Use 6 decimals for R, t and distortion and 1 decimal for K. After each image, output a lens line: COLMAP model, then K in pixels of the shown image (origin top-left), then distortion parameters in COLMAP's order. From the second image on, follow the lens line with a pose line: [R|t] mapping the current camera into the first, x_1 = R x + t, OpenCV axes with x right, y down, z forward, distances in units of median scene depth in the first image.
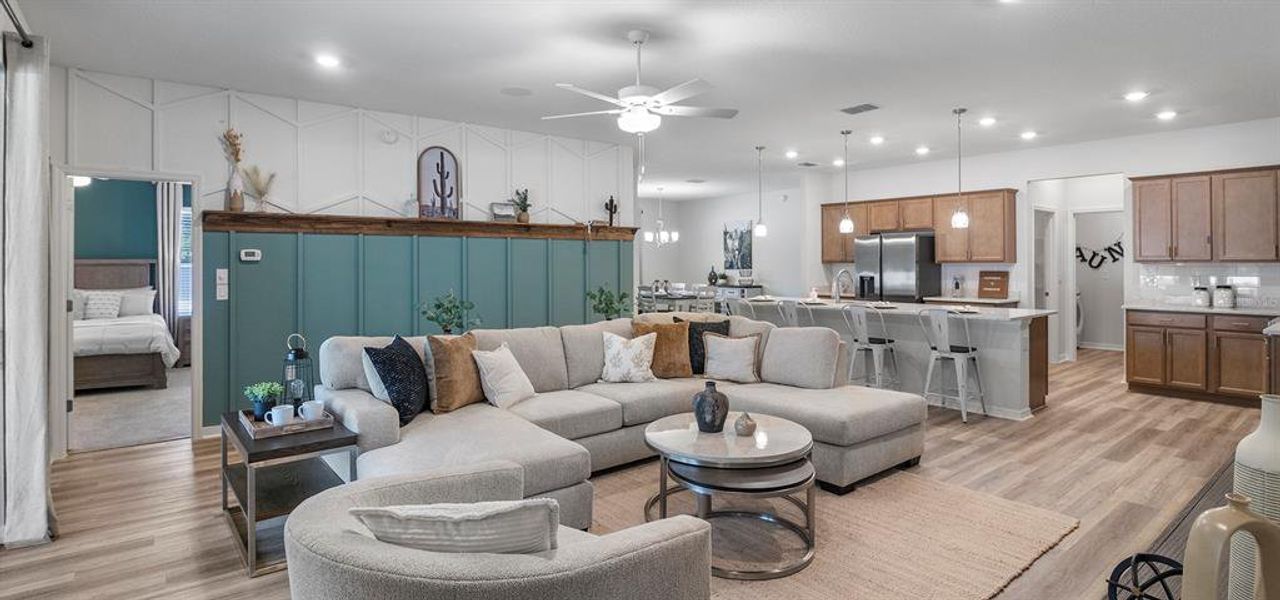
lens RADIAL K [[622.3, 0, 650.9], [0, 622.3, 256.1], [0, 0, 1]] dist [-0.020105, 0.000700]
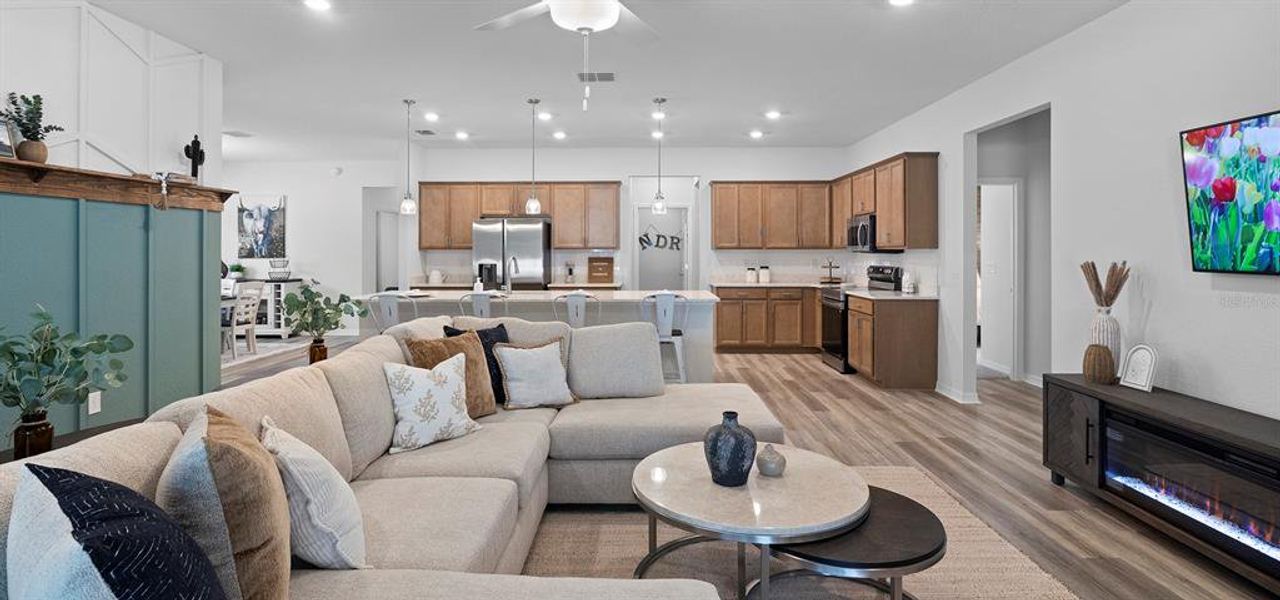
lens RADIAL K [[609.9, 0, 636.8], [0, 609.9, 245.8], [0, 0, 1]] dist [-0.013010, 0.000343]
pose [[0.639729, 0.008029, 0.768559, -0.257660], [-0.008340, 0.999959, -0.003504, 0.008933], [-0.768555, -0.004168, 0.639770, 0.326976]]
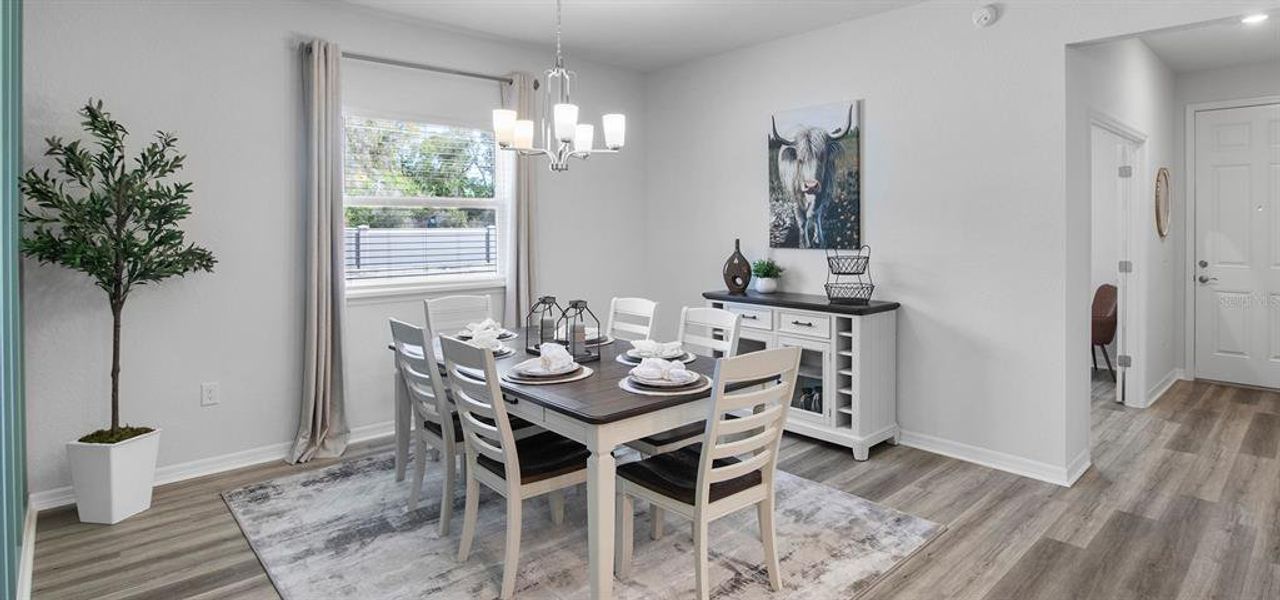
lens RADIAL K [[622.3, 0, 693.0], [0, 622.3, 228.7], [0, 0, 1]] dist [-0.020105, 0.000700]
pose [[0.995295, 0.000835, 0.096890, 0.078947], [-0.002202, 0.999900, 0.013999, 0.010583], [-0.096868, -0.014146, 0.995197, 1.261004]]
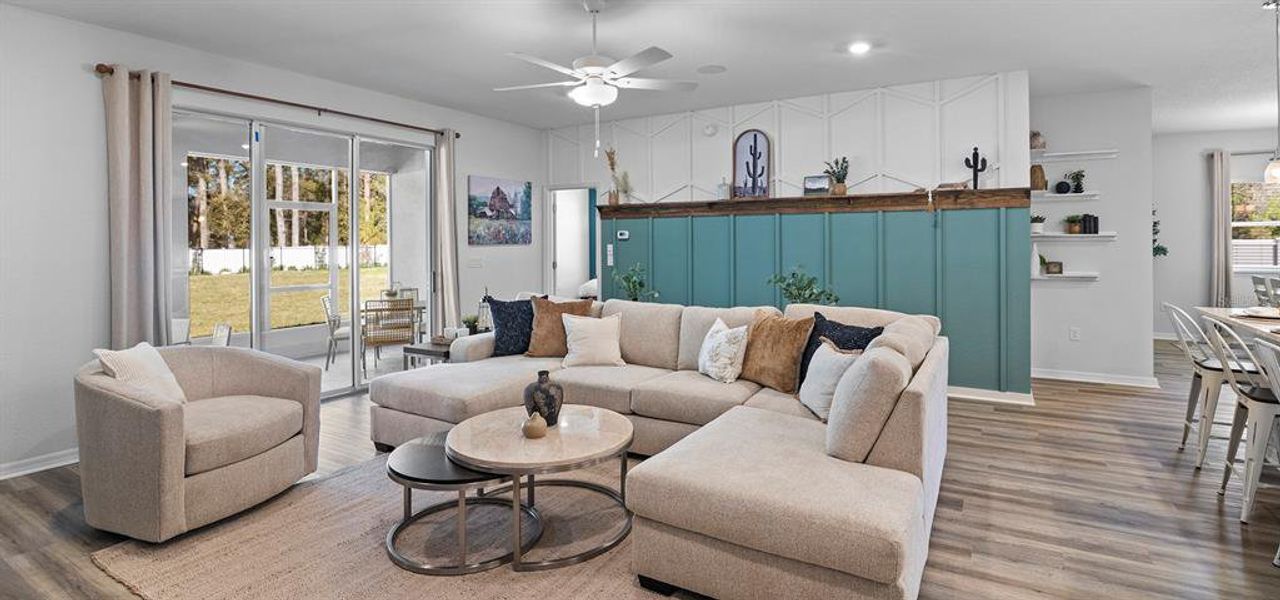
lens RADIAL K [[609.9, 0, 629.6], [0, 609.9, 224.2], [0, 0, 1]] dist [-0.013010, 0.000343]
pose [[0.339309, -0.023397, -0.940384, 0.501472], [0.012694, 0.999713, -0.020293, 0.001723], [0.940589, -0.005052, 0.339509, 0.410085]]
